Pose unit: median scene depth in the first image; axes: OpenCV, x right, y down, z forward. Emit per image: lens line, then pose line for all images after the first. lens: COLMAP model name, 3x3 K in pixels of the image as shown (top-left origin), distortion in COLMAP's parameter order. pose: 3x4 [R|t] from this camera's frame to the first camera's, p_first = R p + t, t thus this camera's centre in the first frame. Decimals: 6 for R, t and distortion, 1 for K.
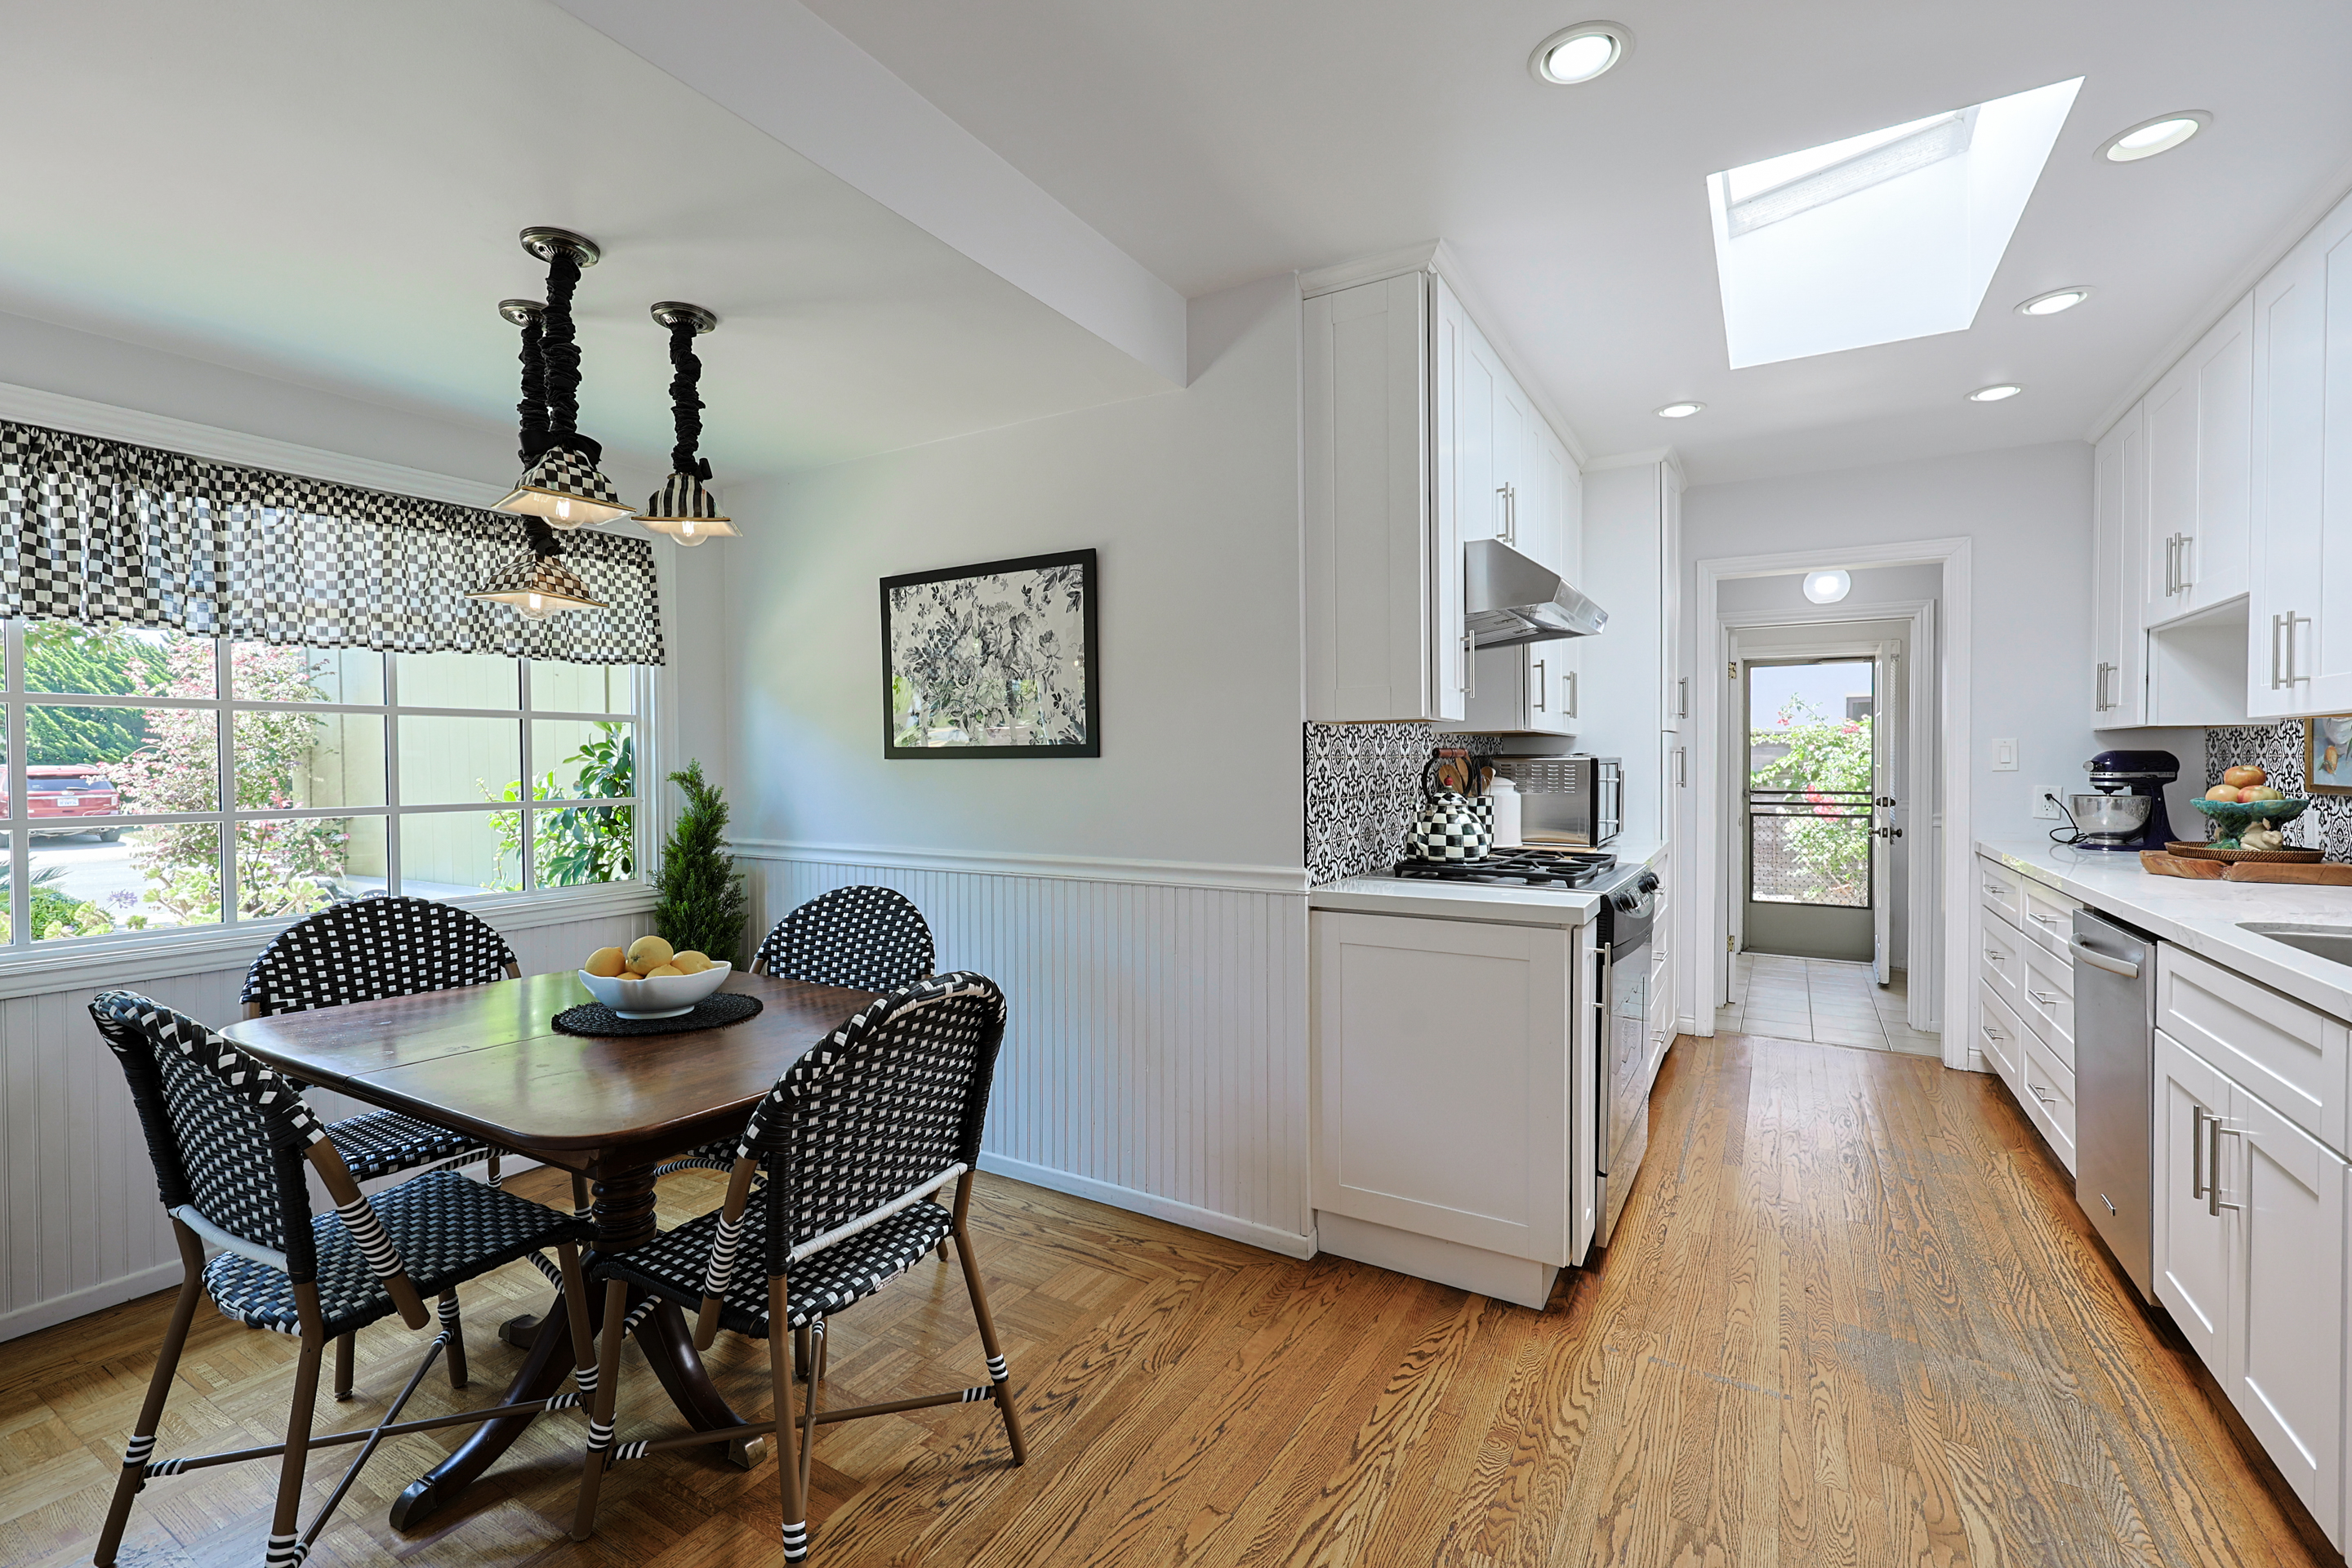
lens RADIAL K [[948.9, 0, 1185.3], [0, 948.9, 778.8], [0, 0, 1]] dist [-0.025329, -0.000565]
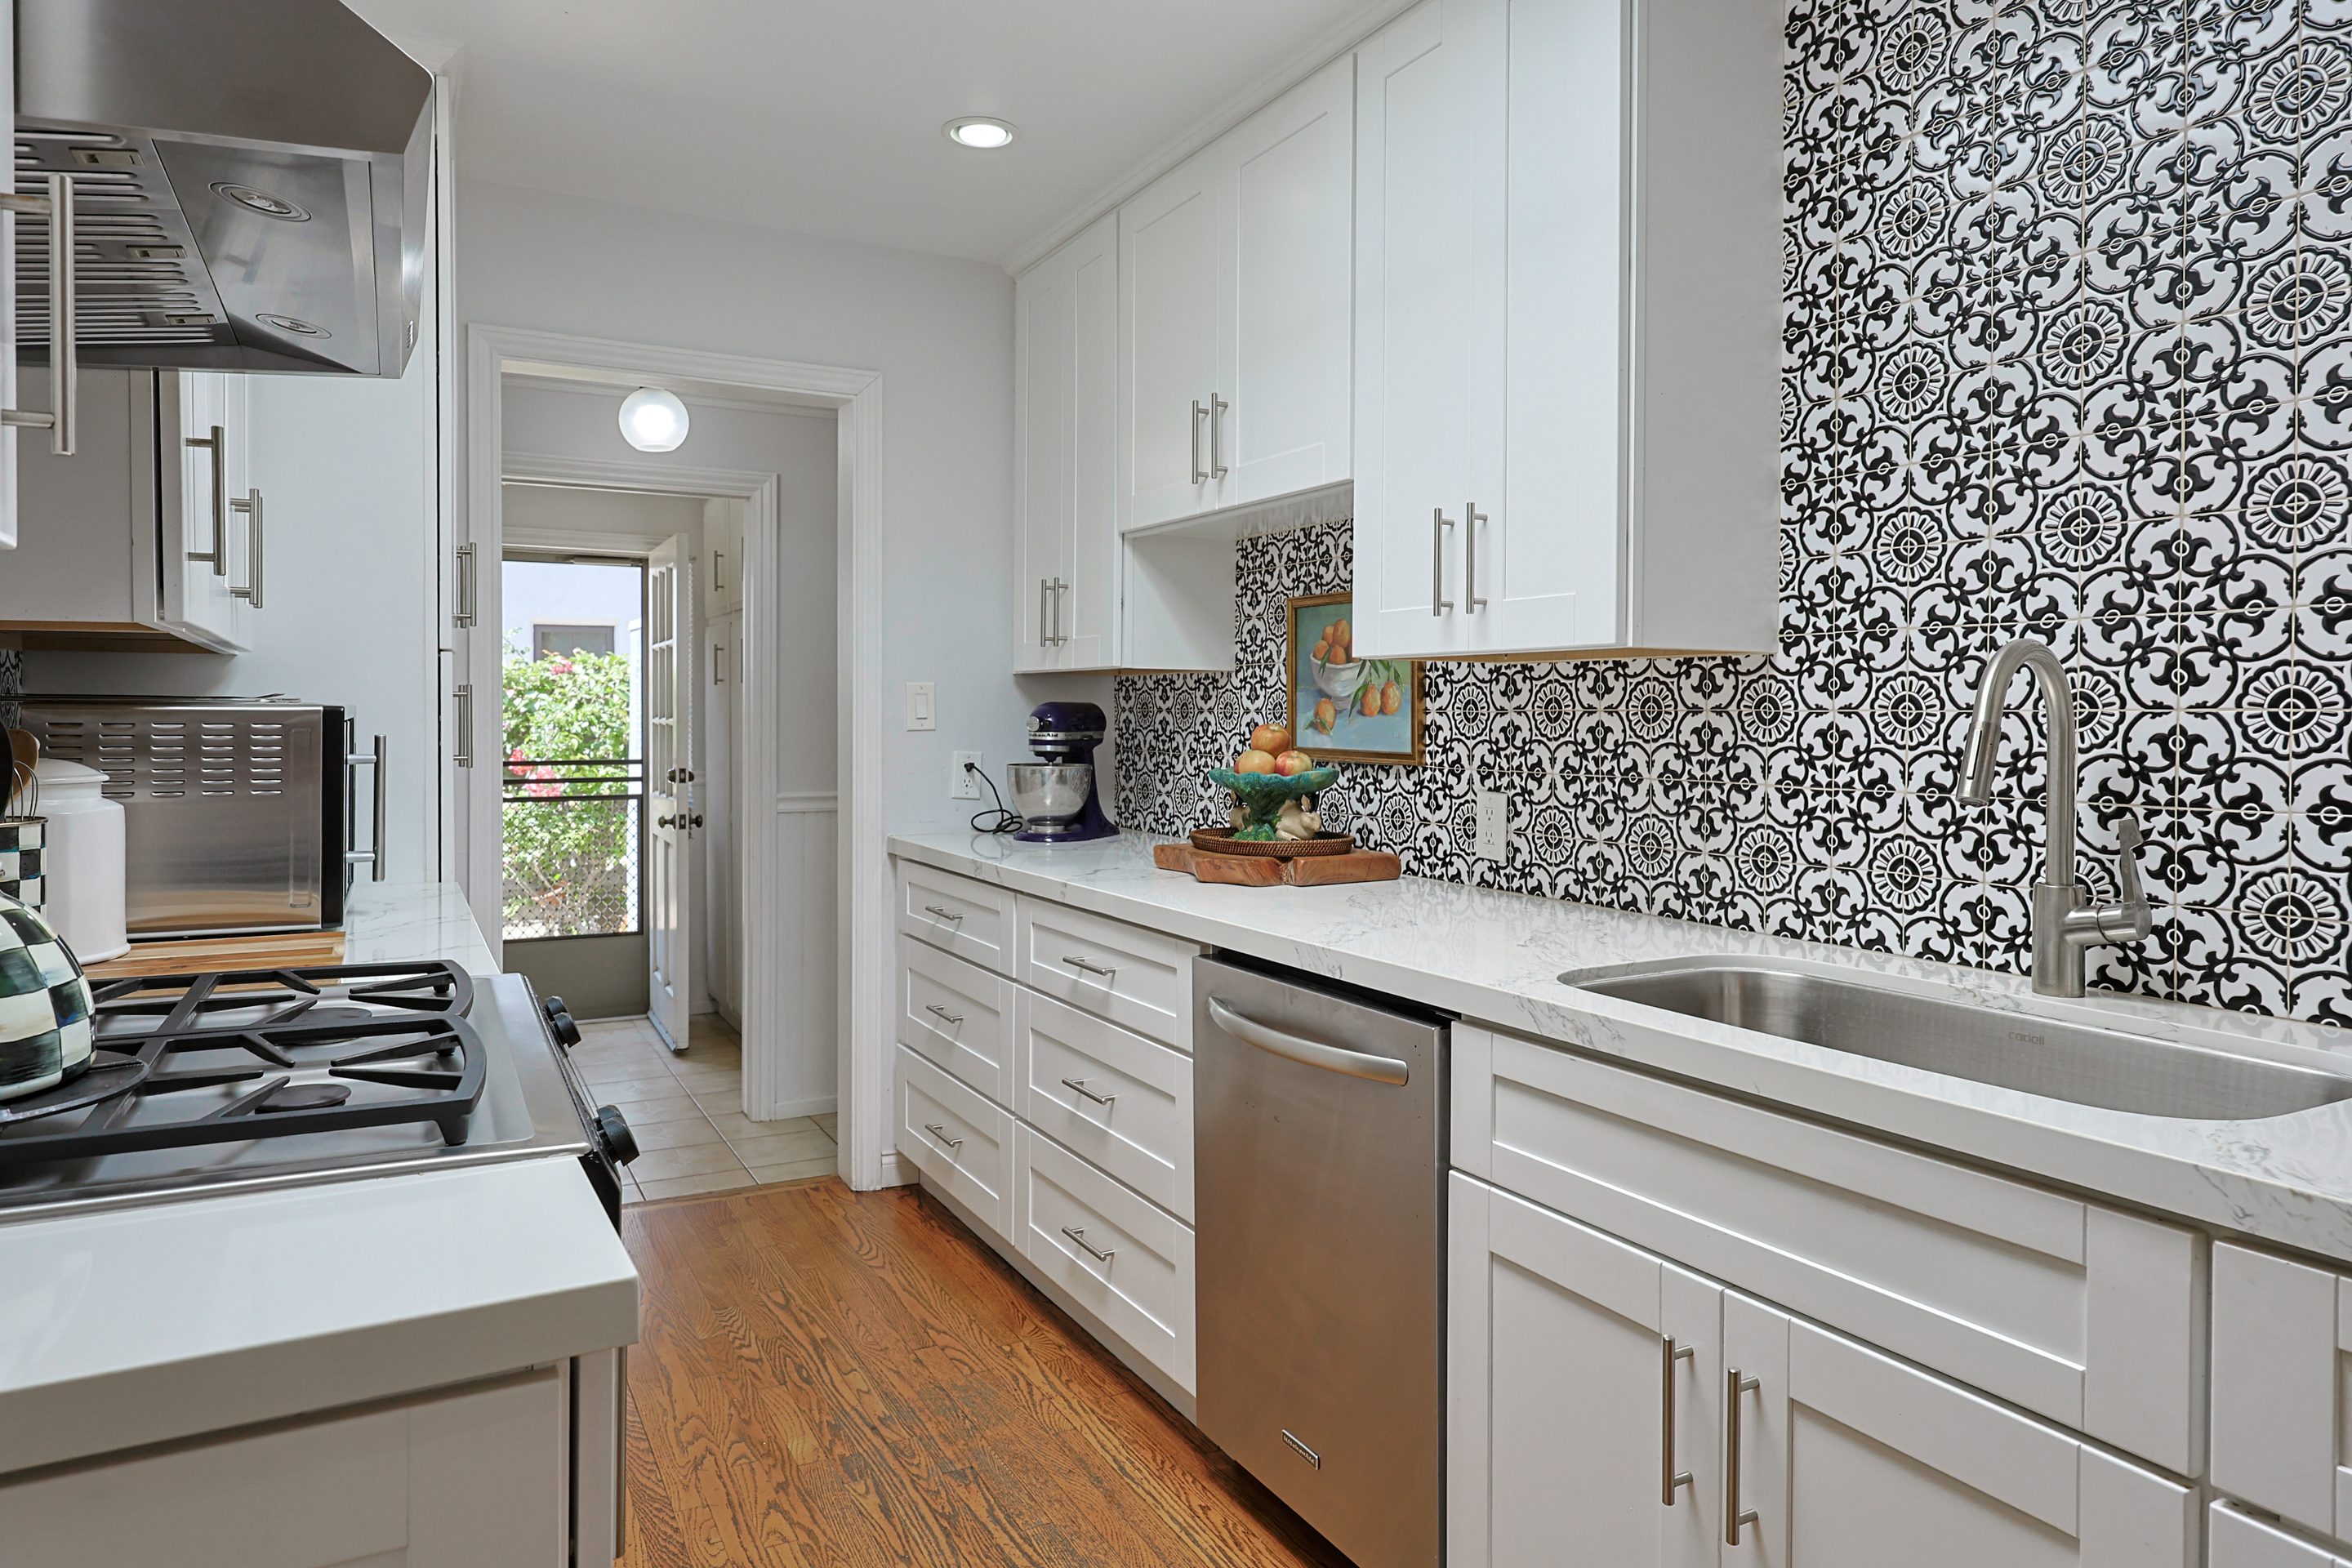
lens RADIAL K [[1349.3, 0, 1037.1], [0, 1349.3, 726.9], [0, 0, 1]] dist [-0.001231, 0.001146]
pose [[0.526723, -0.004762, 0.850024, 0.107075], [0.011227, 0.999936, -0.001355, -0.009860], [-0.849963, 0.010257, 0.526743, 0.459841]]
